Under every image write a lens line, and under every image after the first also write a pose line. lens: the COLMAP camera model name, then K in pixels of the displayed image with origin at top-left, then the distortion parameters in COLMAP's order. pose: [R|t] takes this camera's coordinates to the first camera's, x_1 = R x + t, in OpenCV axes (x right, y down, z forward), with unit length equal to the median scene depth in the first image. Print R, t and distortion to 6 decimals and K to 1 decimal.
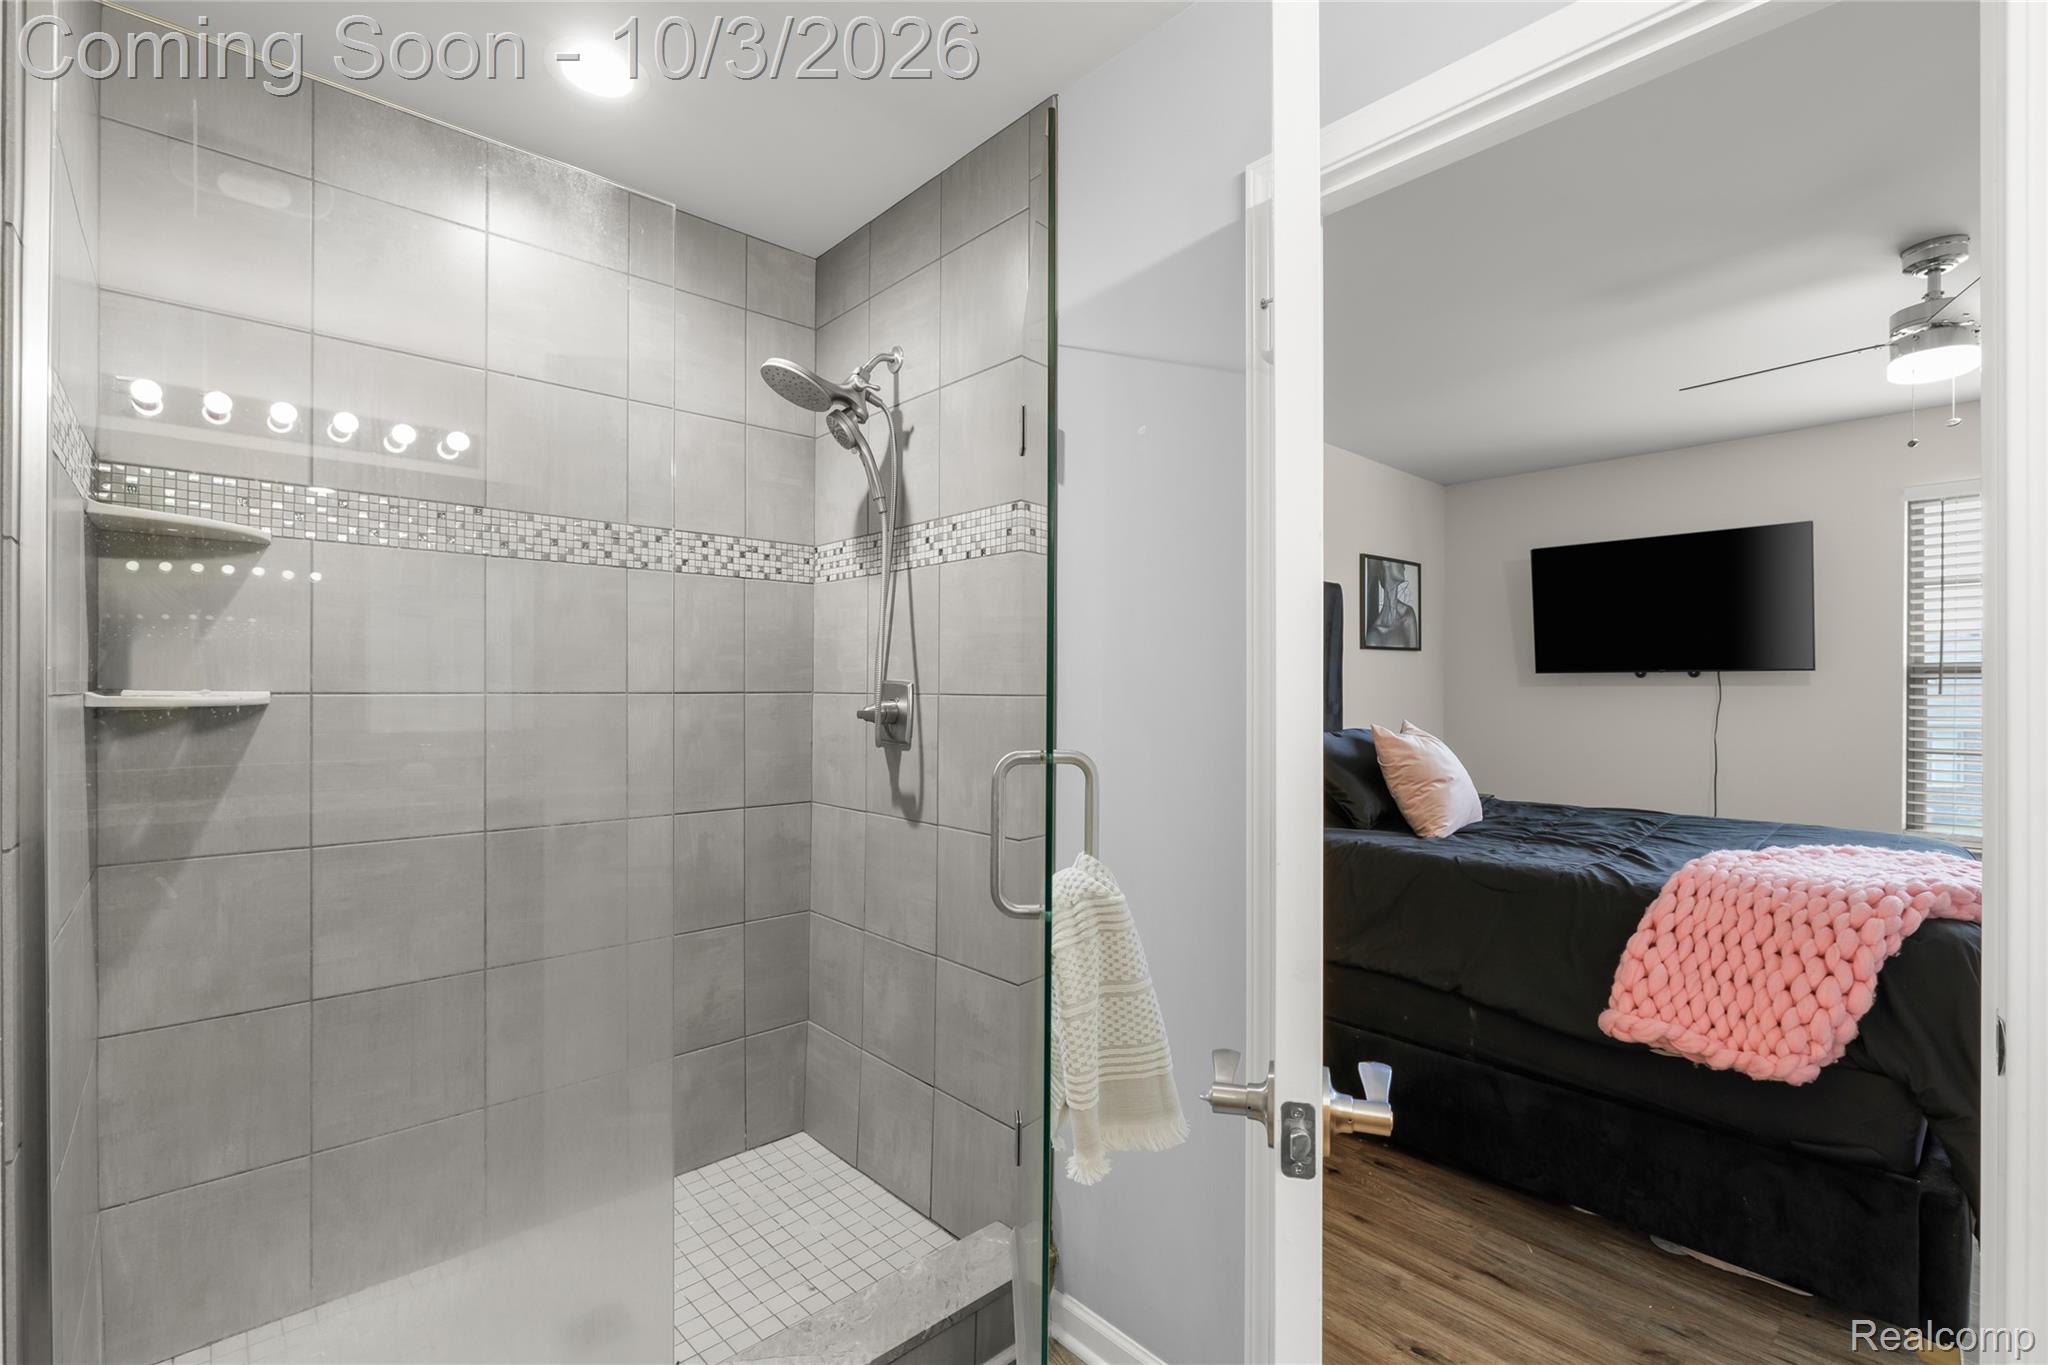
lens RADIAL K [[919.7, 0, 1024.0], [0, 919.7, 682.5], [0, 0, 1]] dist [0.000095, 0.000163]
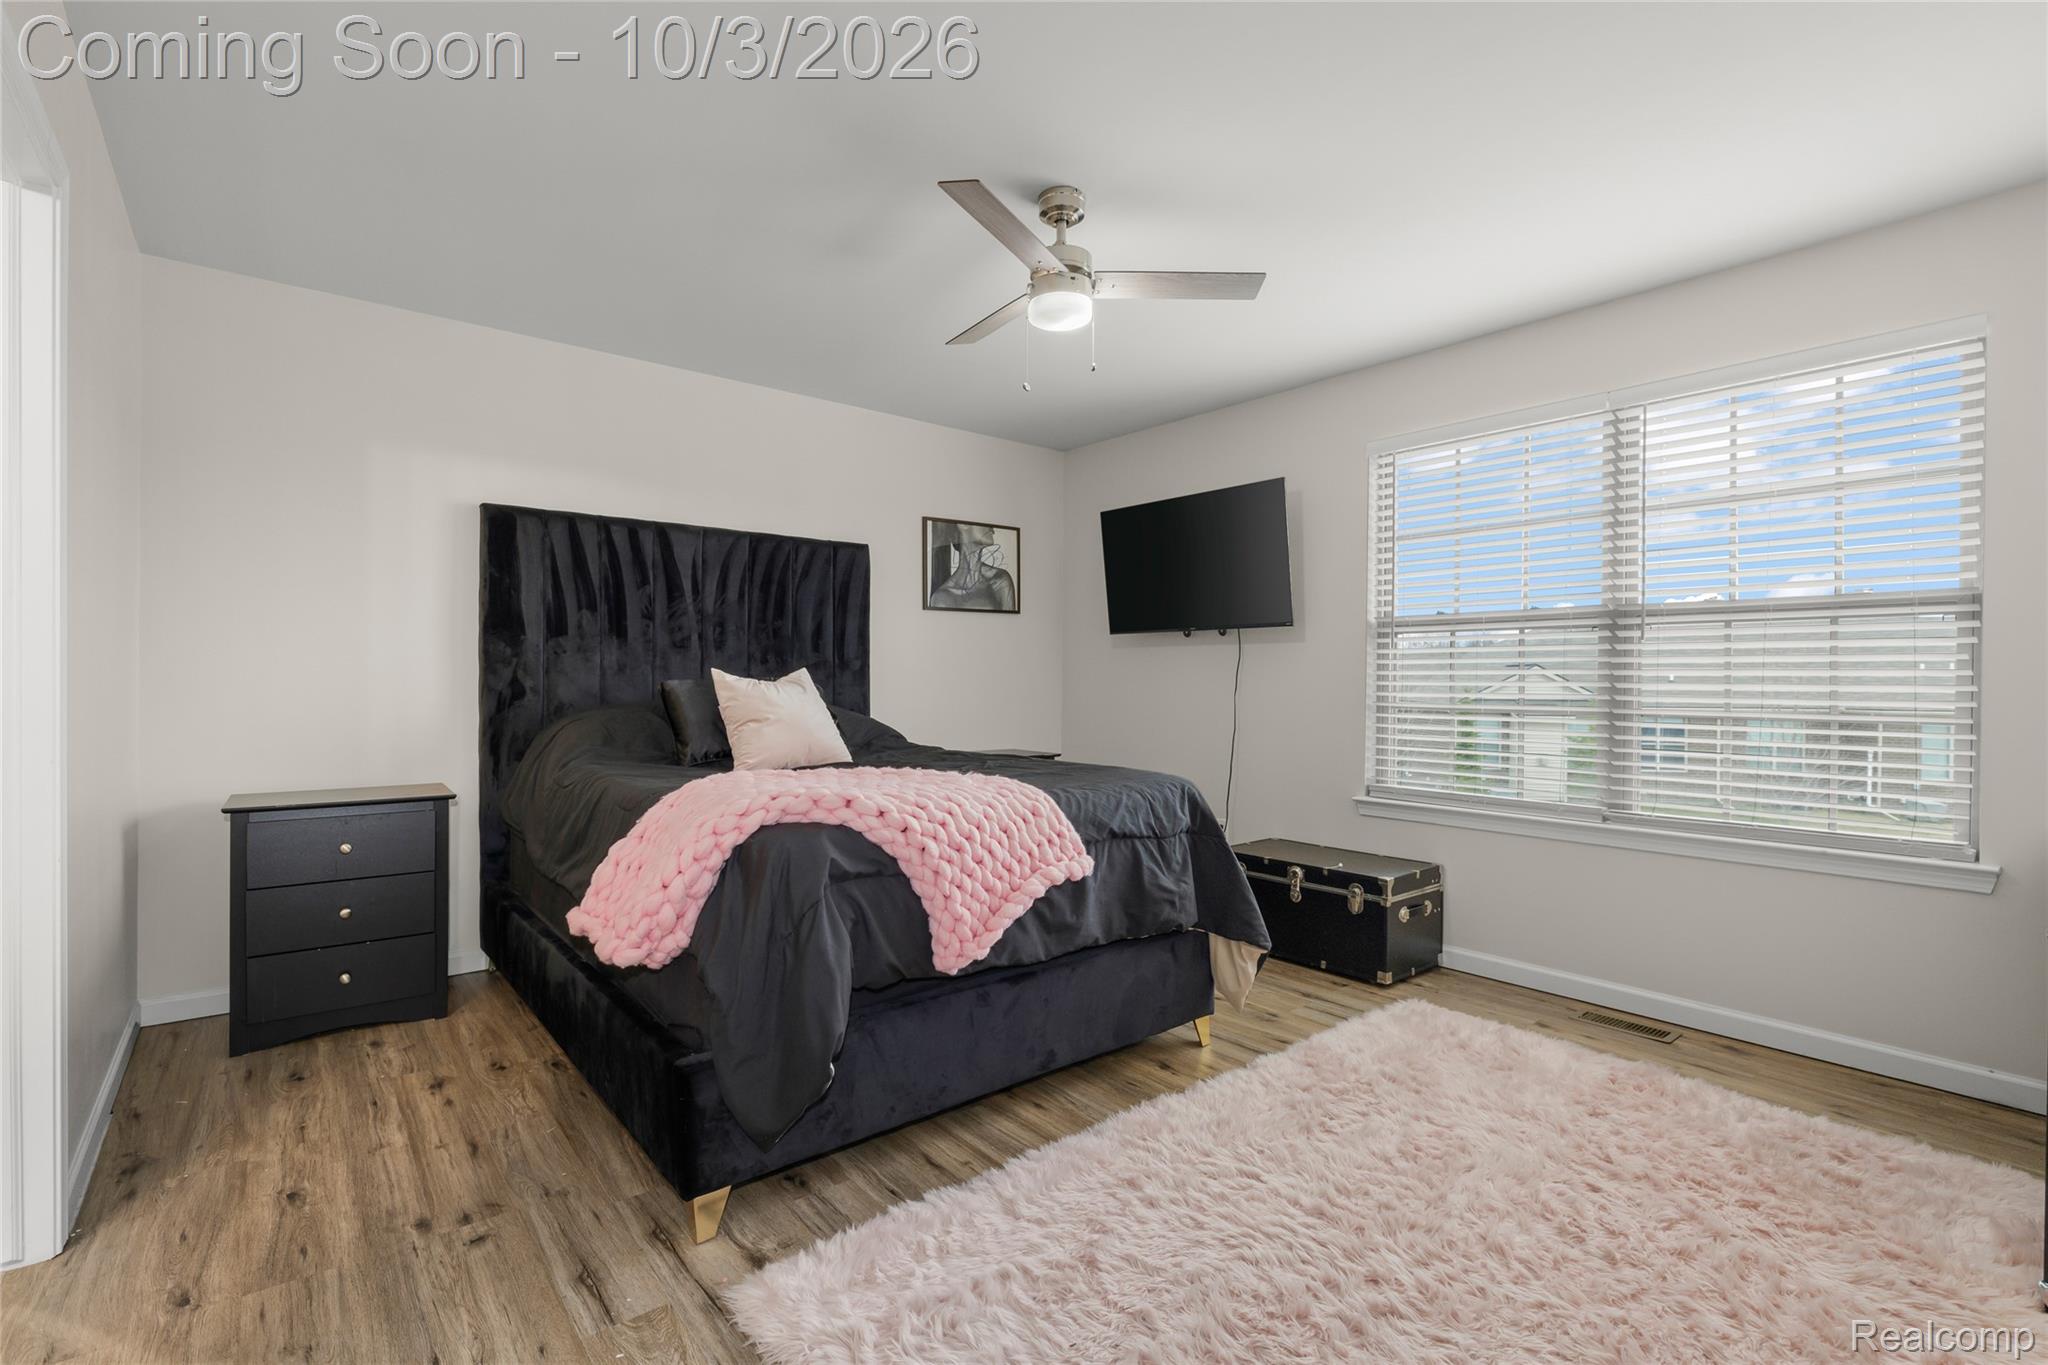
lens RADIAL K [[919.7, 0, 1024.0], [0, 919.7, 682.5], [0, 0, 1]] dist [0.000095, 0.000163]
pose [[0.998015, 0.002310, -0.062933, 0.564910], [-0.001577, 0.999930, 0.011700, 0.034241], [0.062956, -0.011578, 0.997949, -0.023747]]
